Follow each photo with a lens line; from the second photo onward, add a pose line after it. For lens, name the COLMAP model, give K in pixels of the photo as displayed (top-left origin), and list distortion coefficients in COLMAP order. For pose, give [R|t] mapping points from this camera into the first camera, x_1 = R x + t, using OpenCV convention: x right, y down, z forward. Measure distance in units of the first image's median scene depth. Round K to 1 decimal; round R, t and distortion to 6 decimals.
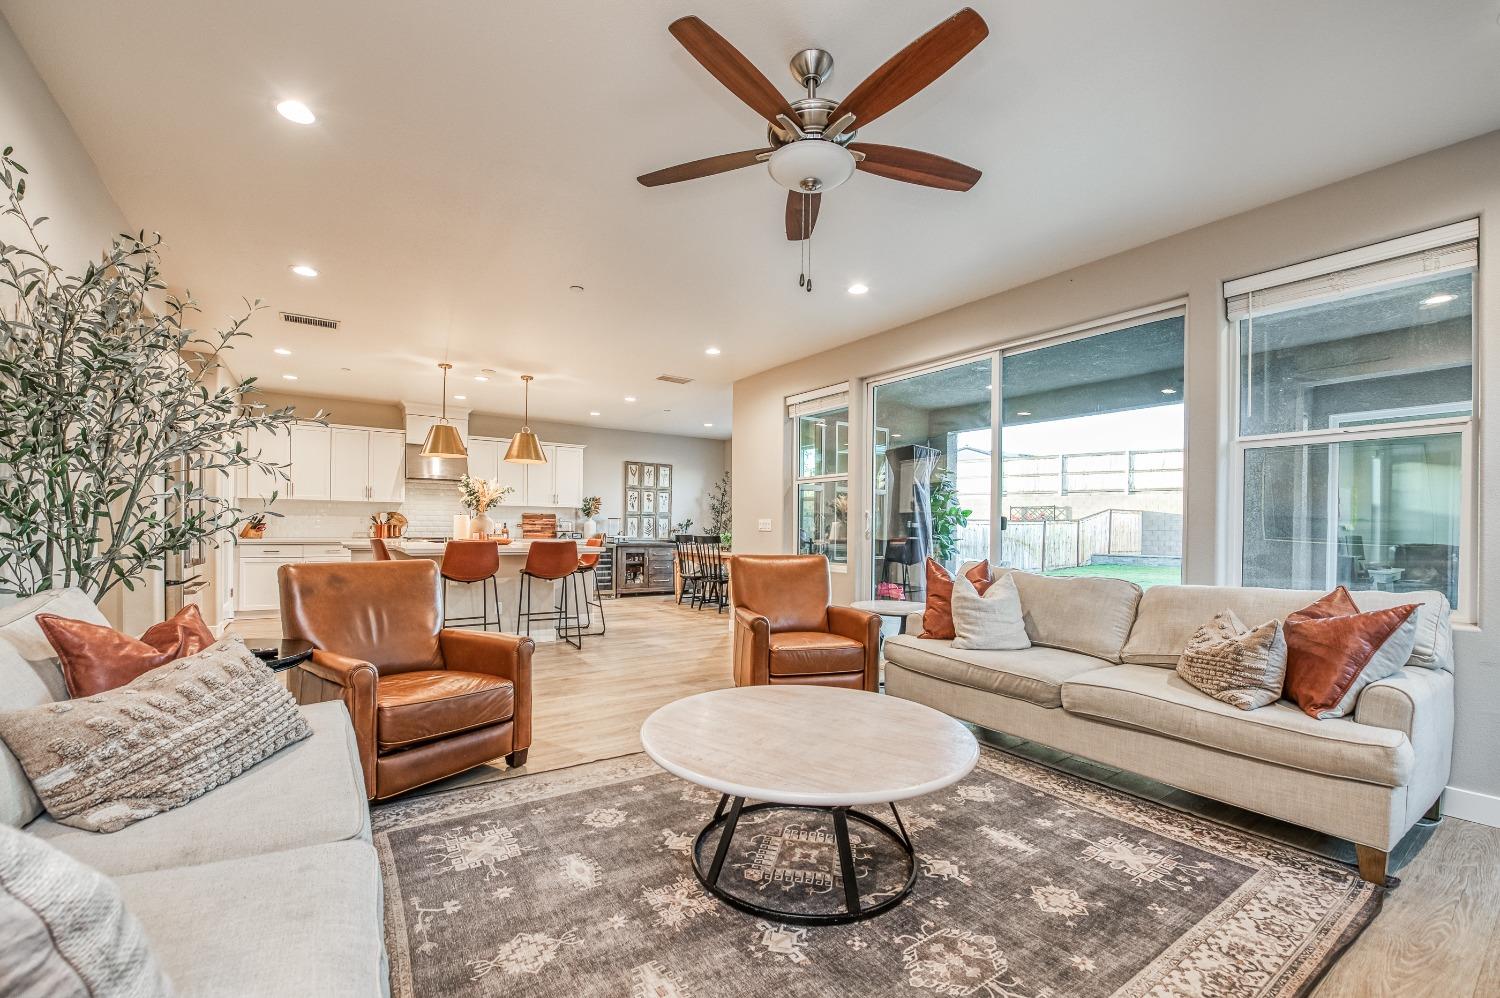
lens RADIAL K [[615.7, 0, 737.8], [0, 615.7, 530.4], [0, 0, 1]] dist [-0.001060, -0.000197]
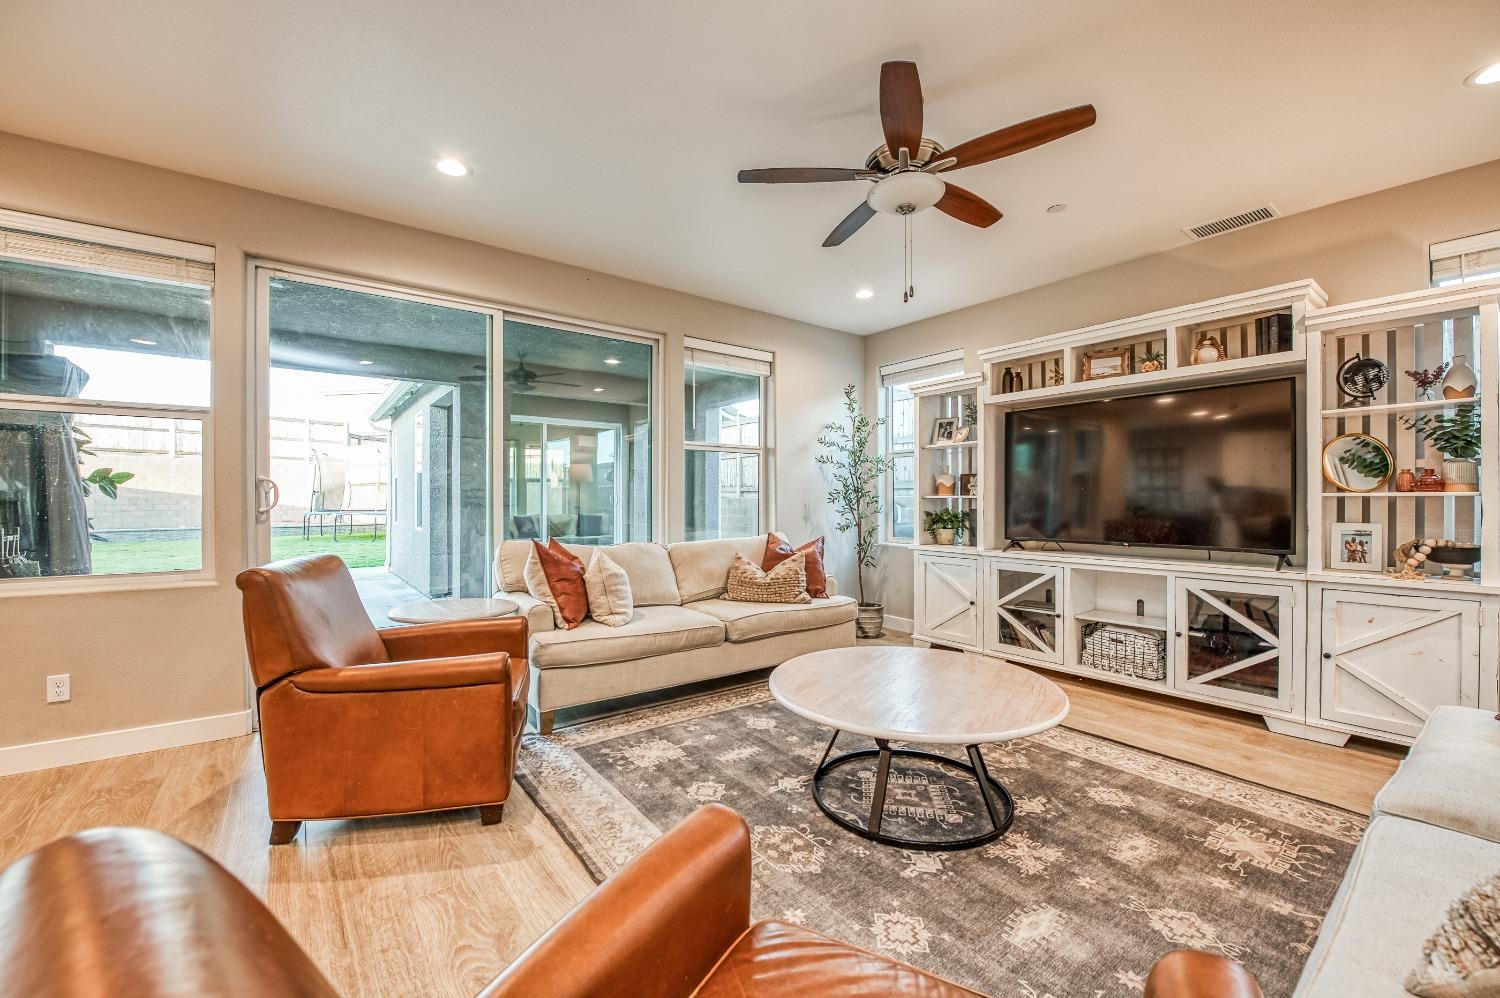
lens RADIAL K [[595.2, 0, 749.4], [0, 595.2, 503.6], [0, 0, 1]] dist [-0.021332, -0.000427]
pose [[-0.048187, -0.017389, 0.998687, -0.253481], [0.002786, 0.999842, 0.017544, -0.009314], [-0.998834, 0.003628, -0.048131, 0.351948]]
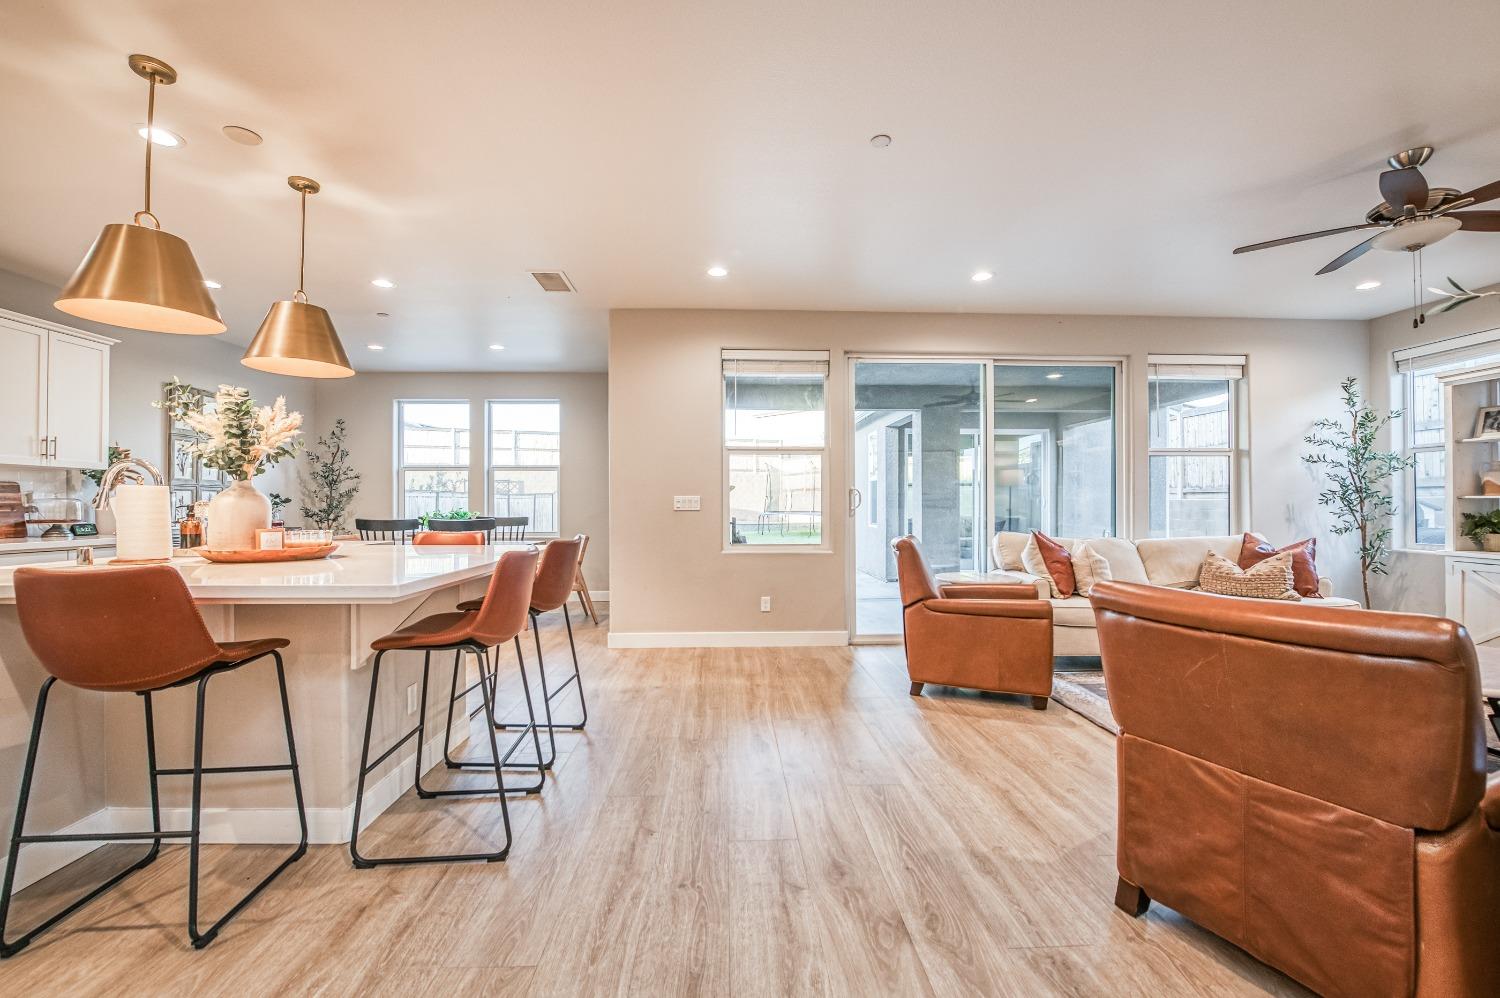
lens RADIAL K [[610.3, 0, 750.7], [0, 610.3, 502.4], [0, 0, 1]] dist [-0.006672, -0.005564]
pose [[0.534050, -0.010420, 0.845389, -0.449425], [0.011107, 0.999924, 0.005308, -0.010230], [-0.845380, 0.006555, 0.534125, 0.397730]]
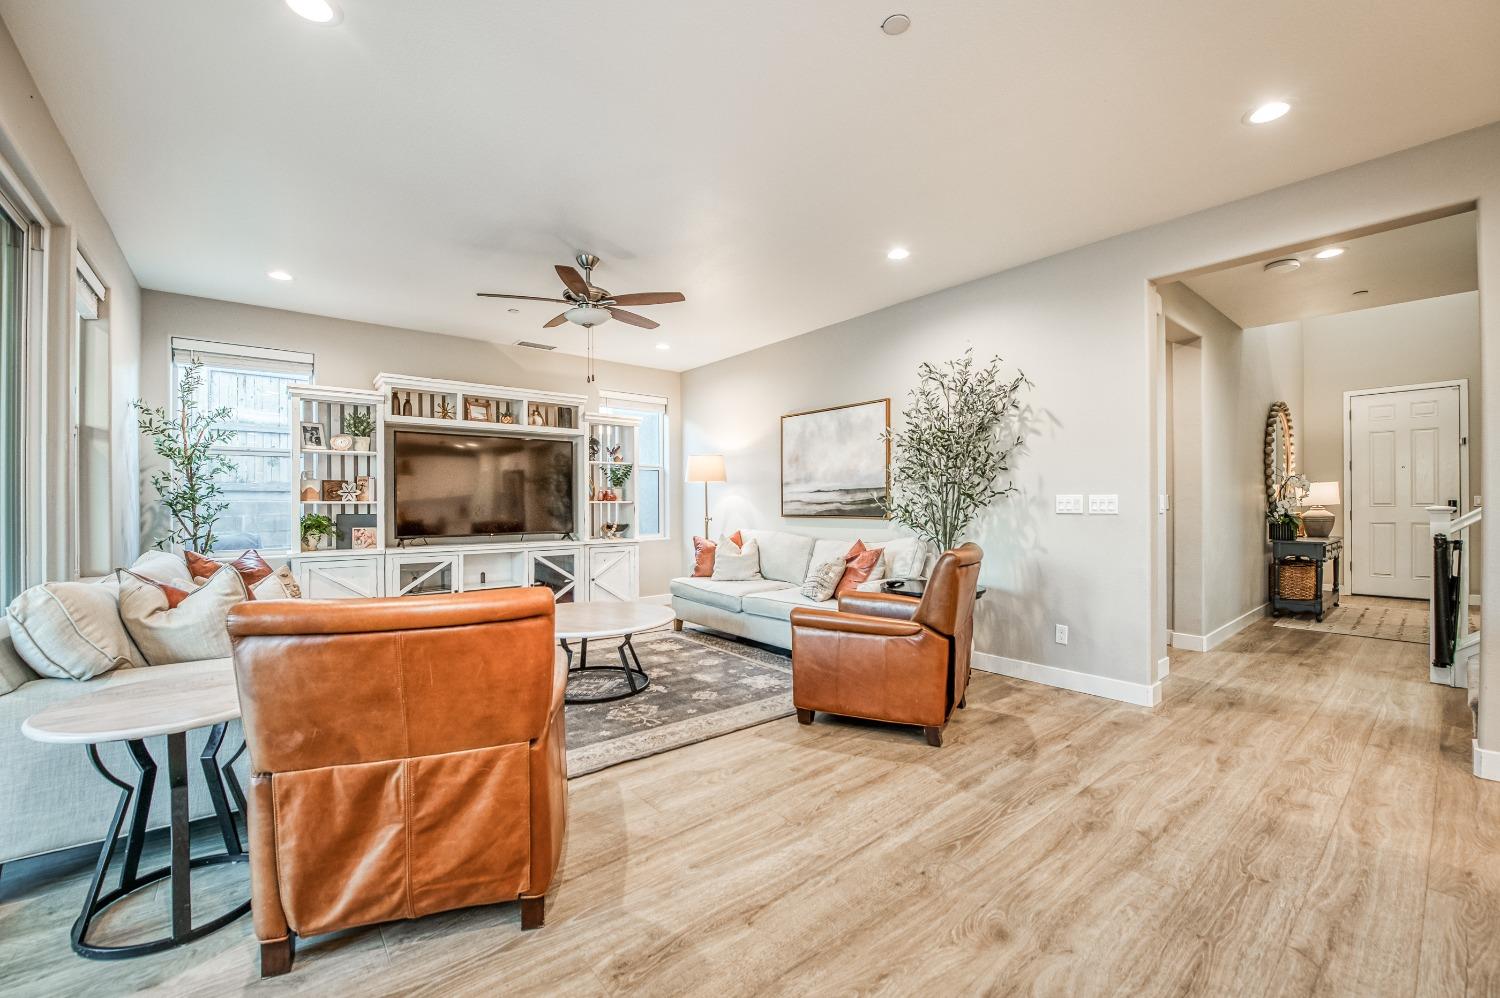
lens RADIAL K [[608.9, 0, 747.1], [0, 608.9, 506.3], [0, 0, 1]] dist [-0.024205, -0.000170]
pose [[-0.995993, -0.007729, -0.089092, -0.052744], [-0.008164, 0.999956, 0.004518, -0.007521], [0.089053, 0.005227, -0.996013, 0.749863]]
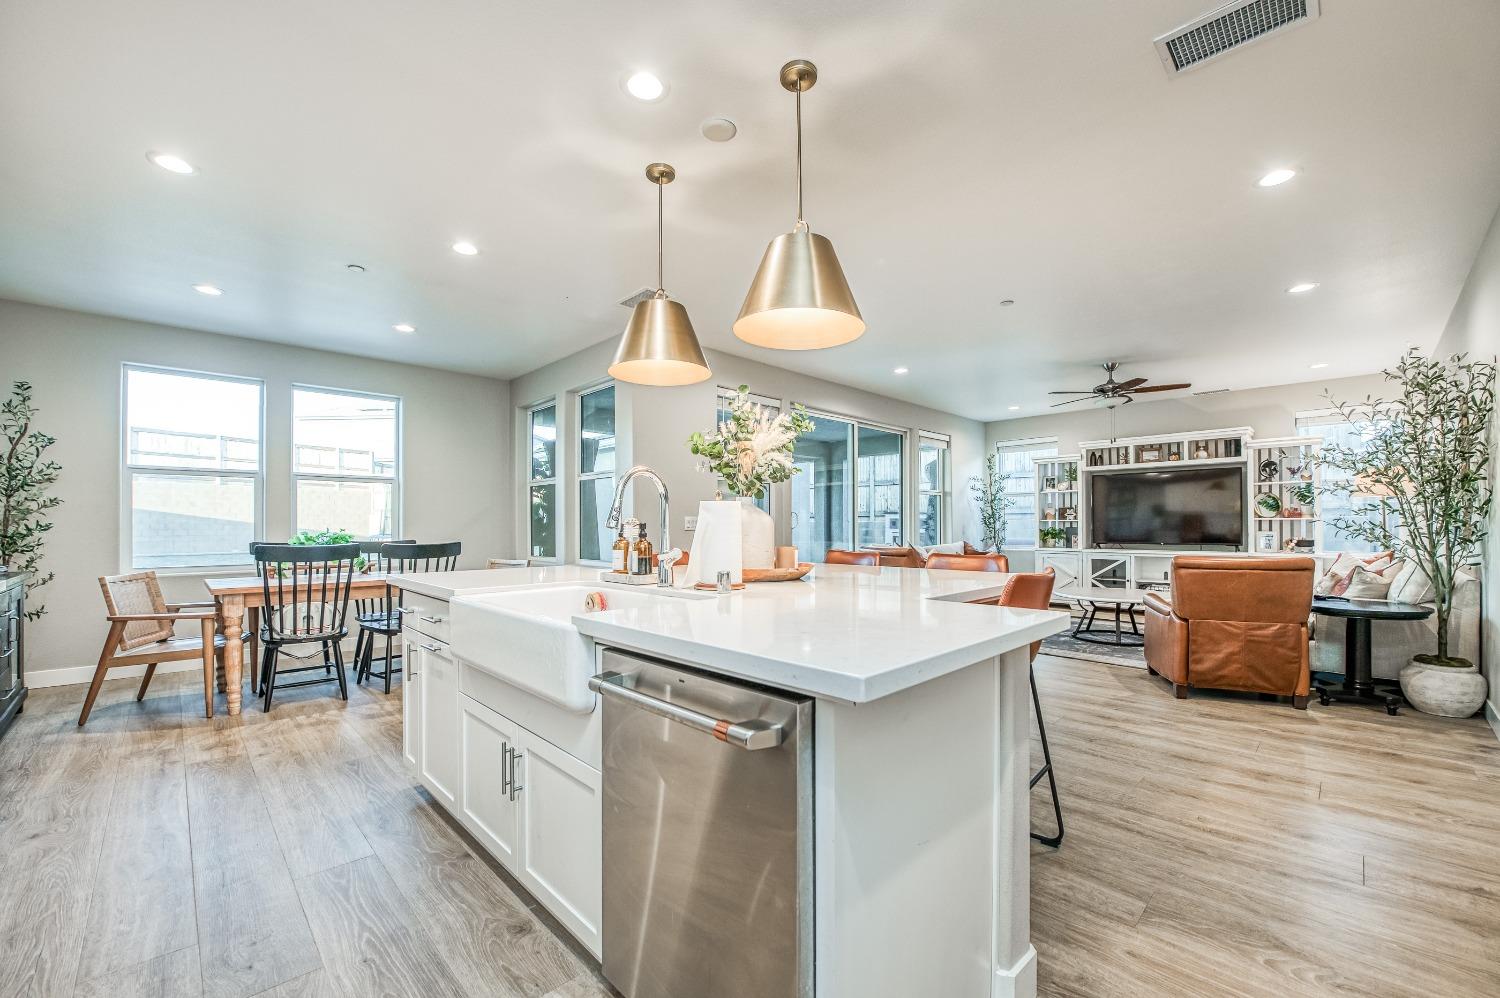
lens RADIAL K [[603.2, 0, 743.3], [0, 603.2, 521.5], [0, 0, 1]] dist [-0.016877, 0.000022]
pose [[-0.169135, -0.005893, 0.985575, -0.618668], [0.004447, 0.999967, 0.006742, -0.012834], [-0.985583, 0.005523, -0.169104, 0.833157]]
